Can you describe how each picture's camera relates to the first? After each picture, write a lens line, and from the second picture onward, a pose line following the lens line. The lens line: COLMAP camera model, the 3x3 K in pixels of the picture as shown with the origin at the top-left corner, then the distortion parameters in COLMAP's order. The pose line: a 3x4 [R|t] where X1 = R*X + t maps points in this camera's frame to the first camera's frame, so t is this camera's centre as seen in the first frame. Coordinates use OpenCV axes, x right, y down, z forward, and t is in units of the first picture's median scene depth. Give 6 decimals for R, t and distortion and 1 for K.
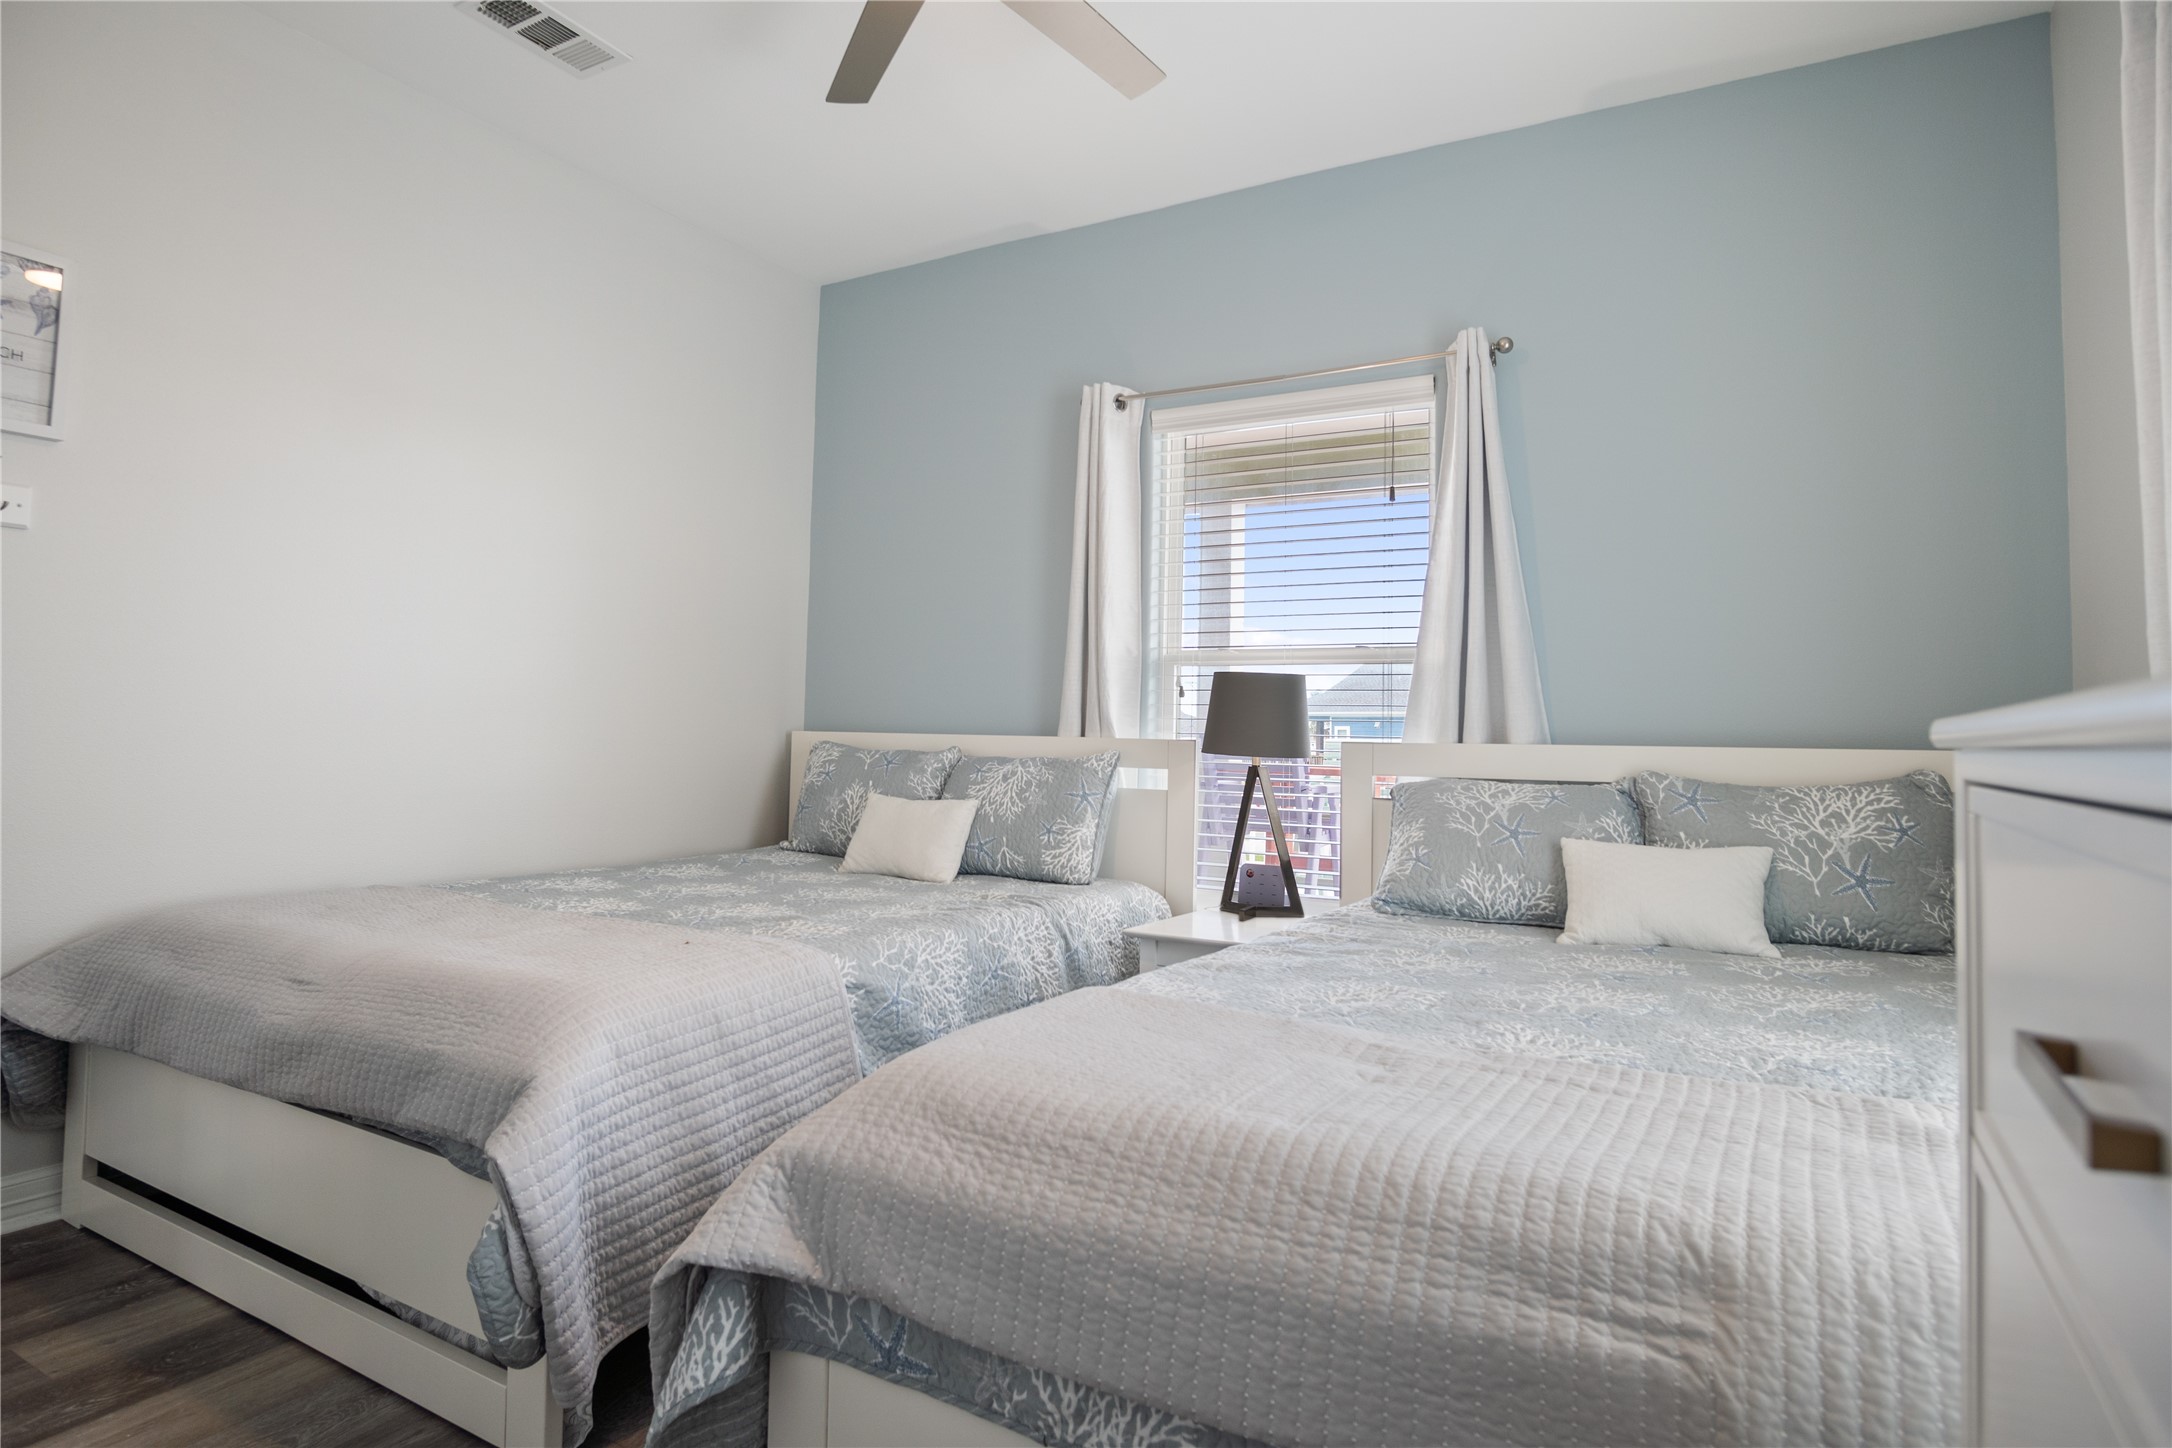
lens RADIAL K [[1230.0, 0, 1086.0], [0, 1230.0, 703.9], [0, 0, 1]] dist [-0.036958, 0.001744]
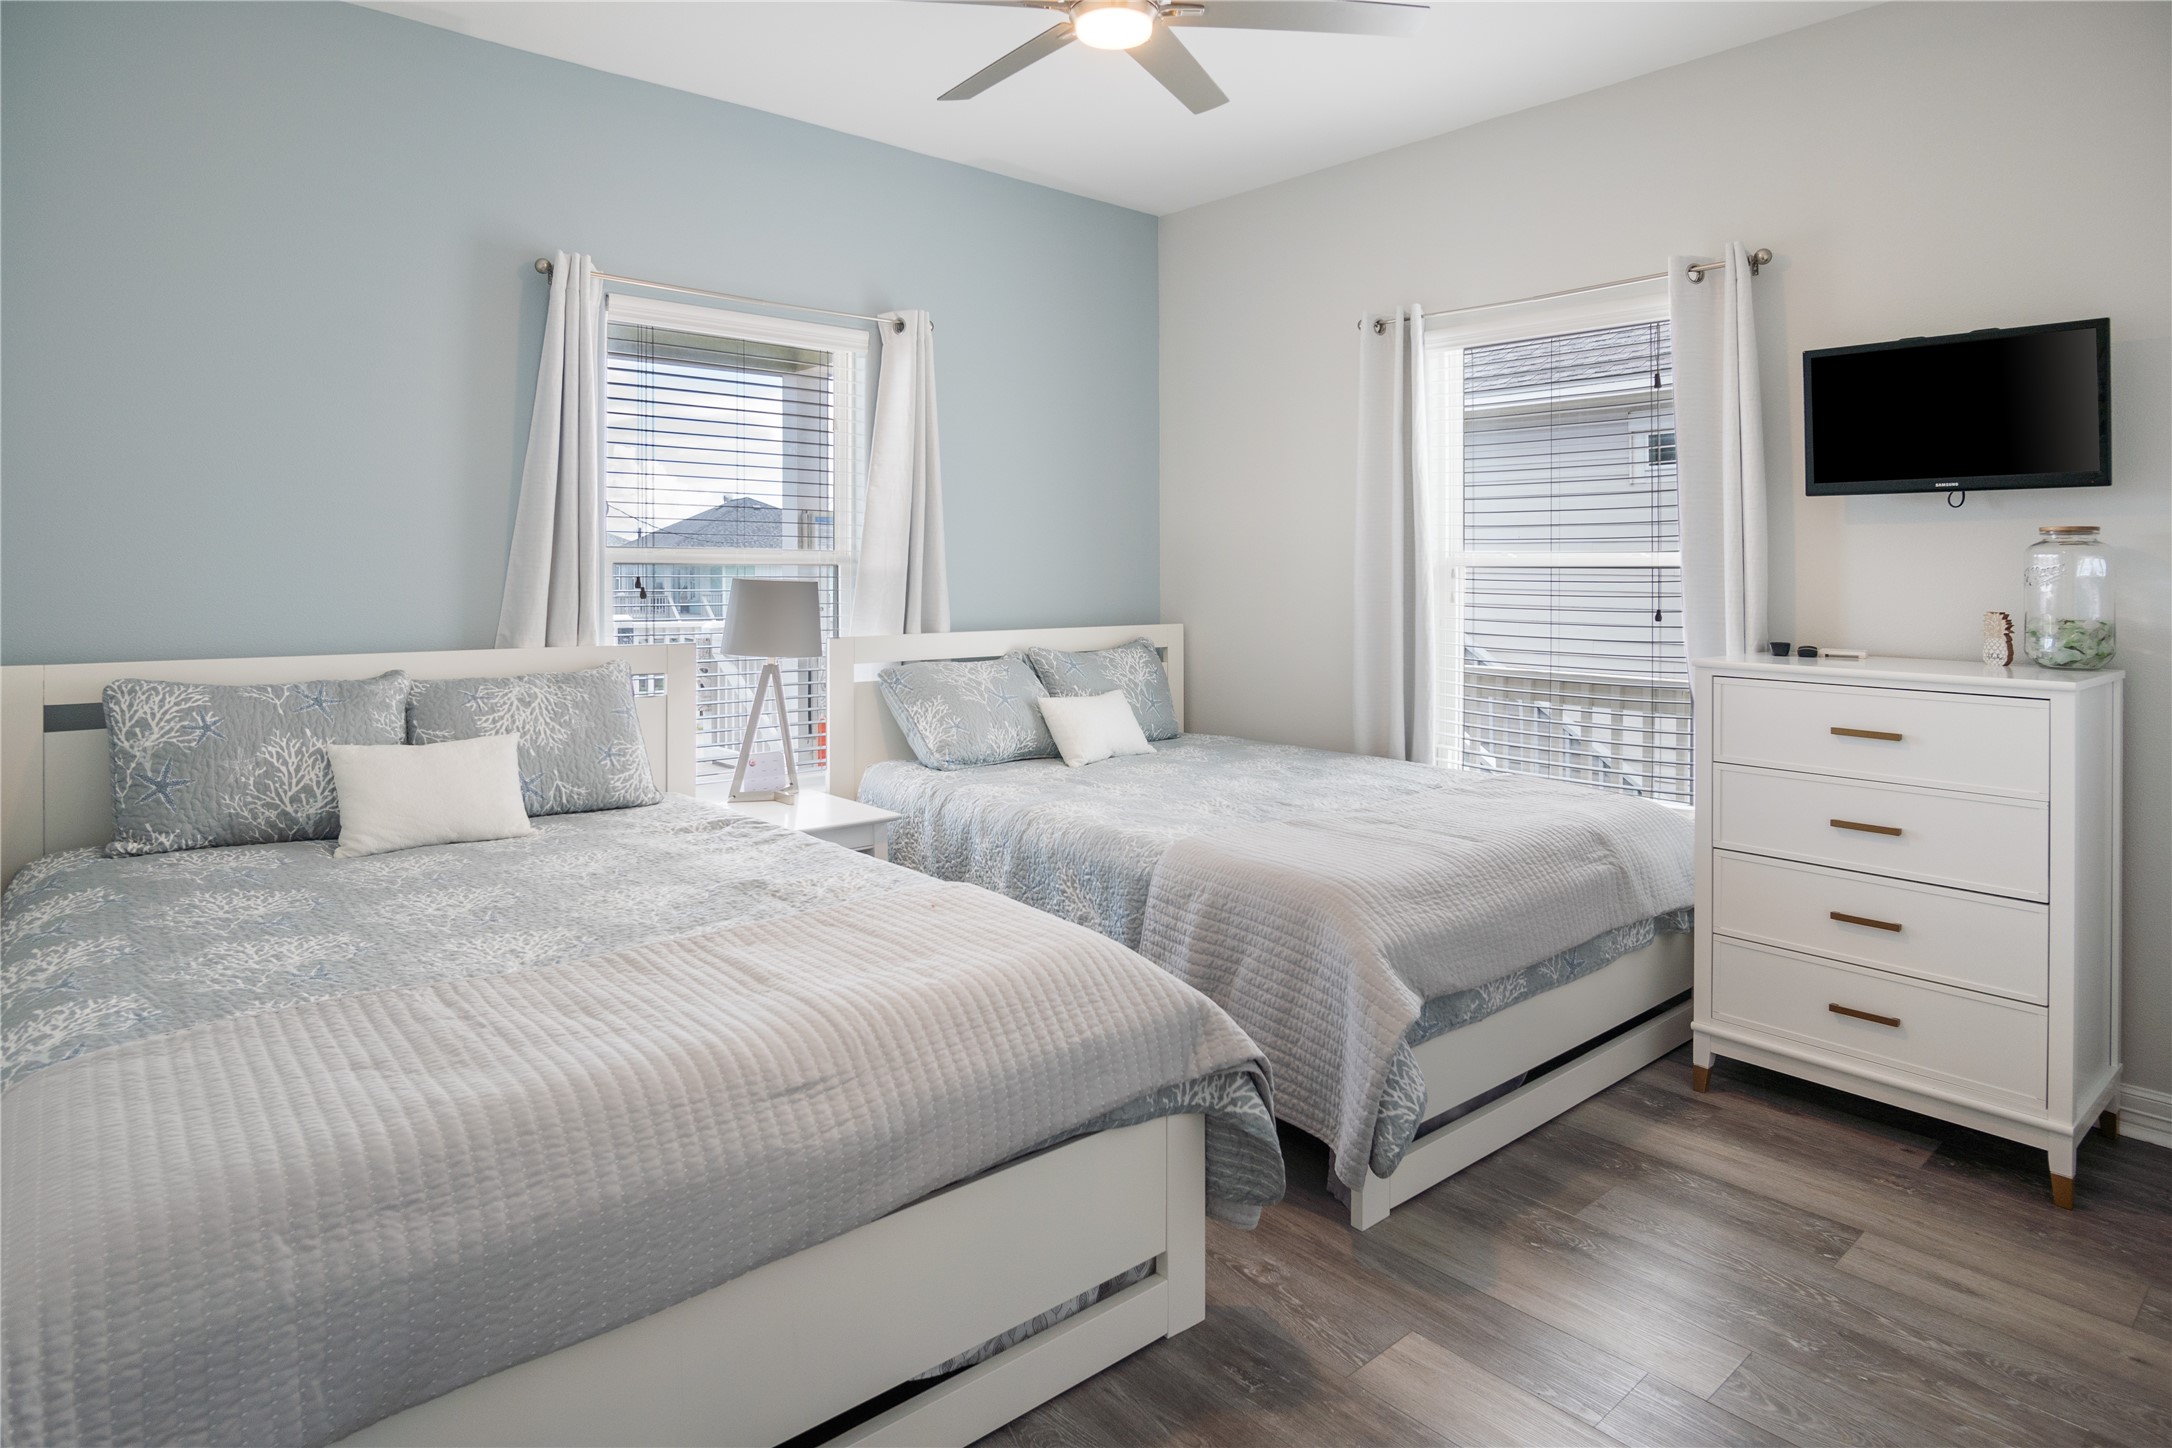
lens RADIAL K [[1166.2, 0, 1090.5], [0, 1166.2, 716.9], [0, 0, 1]] dist [-0.041946, 0.009341]
pose [[0.331654, -0.105522, 0.937481, -0.718782], [0.010356, 0.994072, 0.108228, -0.011312], [-0.943344, -0.026186, 0.330781, 0.403410]]
